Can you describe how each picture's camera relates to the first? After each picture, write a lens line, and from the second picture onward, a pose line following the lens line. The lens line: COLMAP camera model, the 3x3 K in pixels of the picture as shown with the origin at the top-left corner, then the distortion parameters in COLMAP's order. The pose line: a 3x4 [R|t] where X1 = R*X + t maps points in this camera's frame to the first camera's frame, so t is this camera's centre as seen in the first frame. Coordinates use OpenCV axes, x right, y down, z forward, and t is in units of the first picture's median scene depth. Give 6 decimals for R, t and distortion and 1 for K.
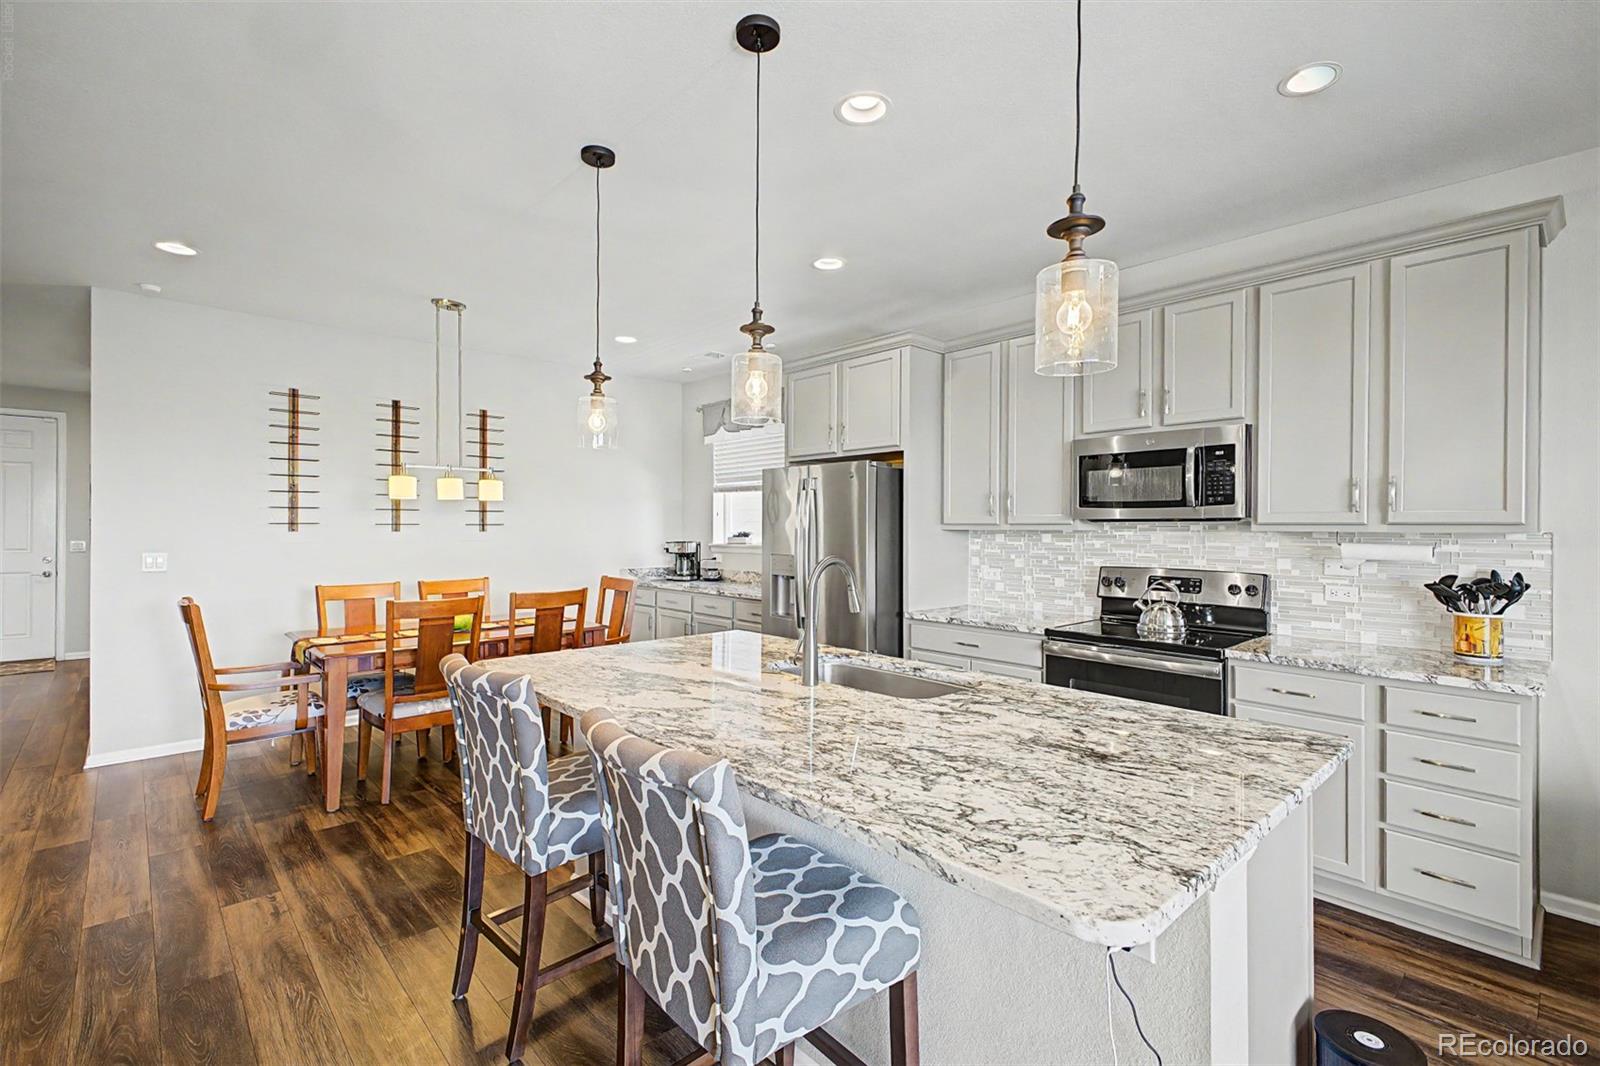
lens RADIAL K [[716.2, 0, 803.5], [0, 716.2, 524.8], [0, 0, 1]] dist [0.014313, -0.004106]
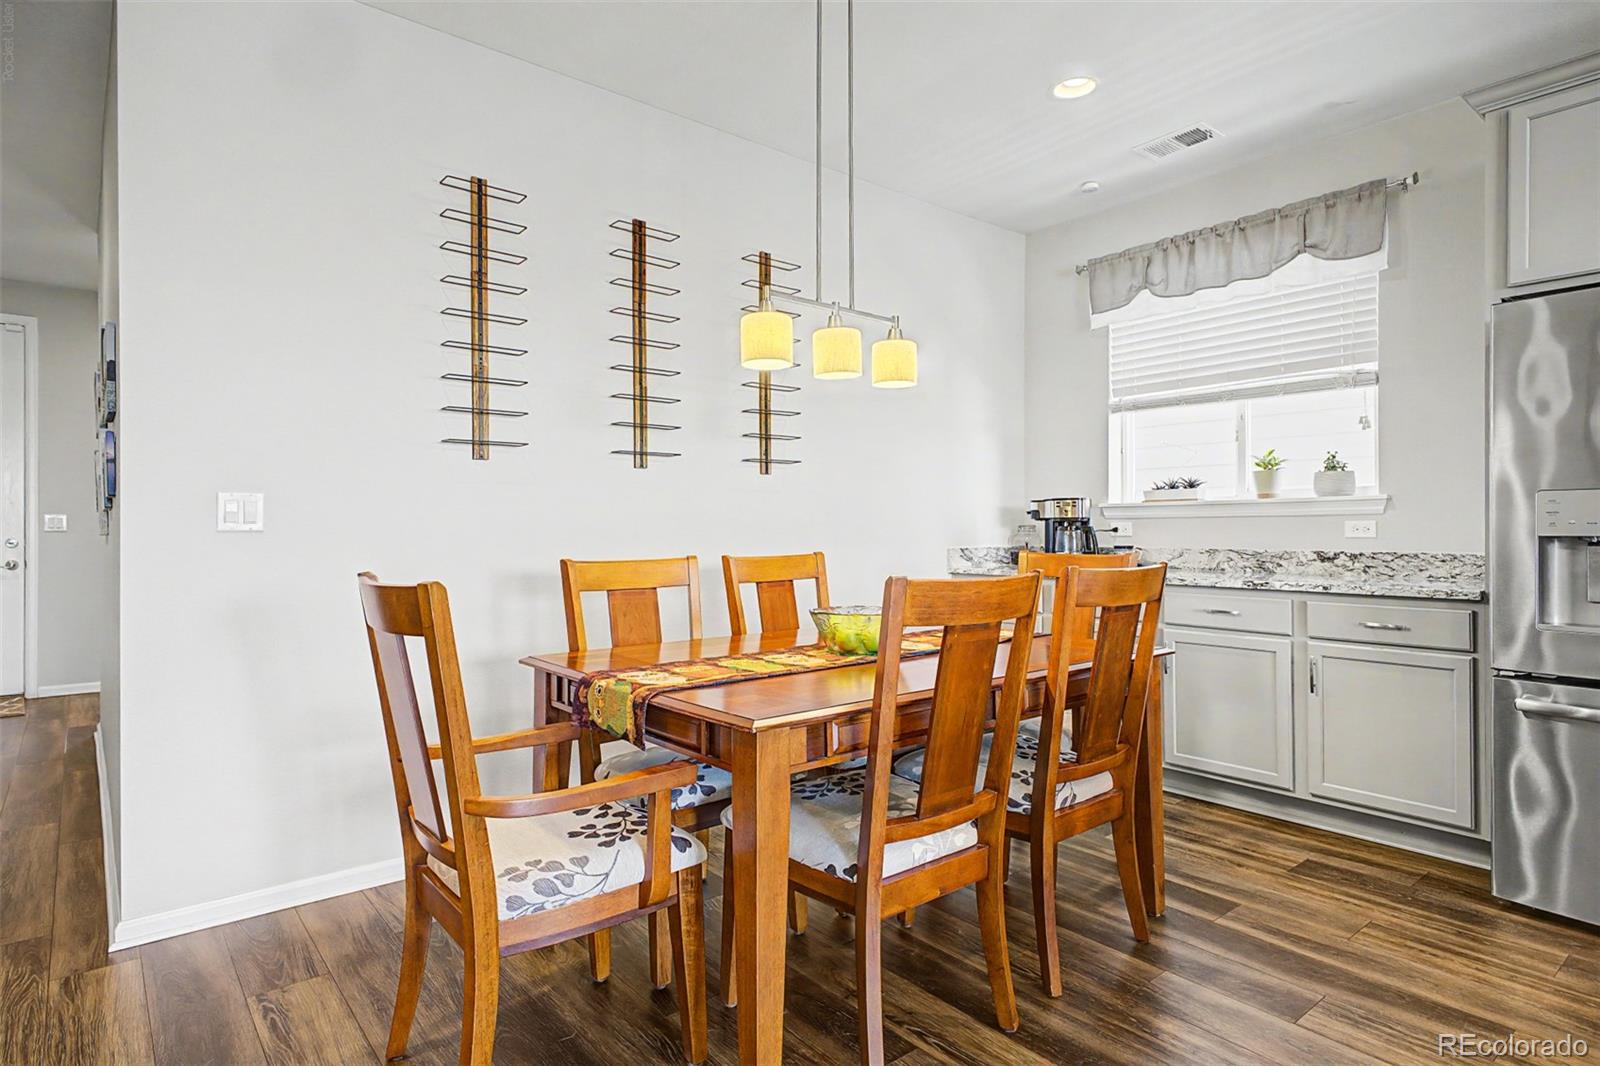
lens RADIAL K [[860.4, 0, 801.0], [0, 860.4, 527.5], [0, 0, 1]] dist [0.017933, -0.002352]
pose [[0.998011, -0.005456, -0.062798, -0.580492], [0.005565, 0.999983, 0.001551, 0.075774], [0.062789, -0.001897, 0.998025, 0.530299]]
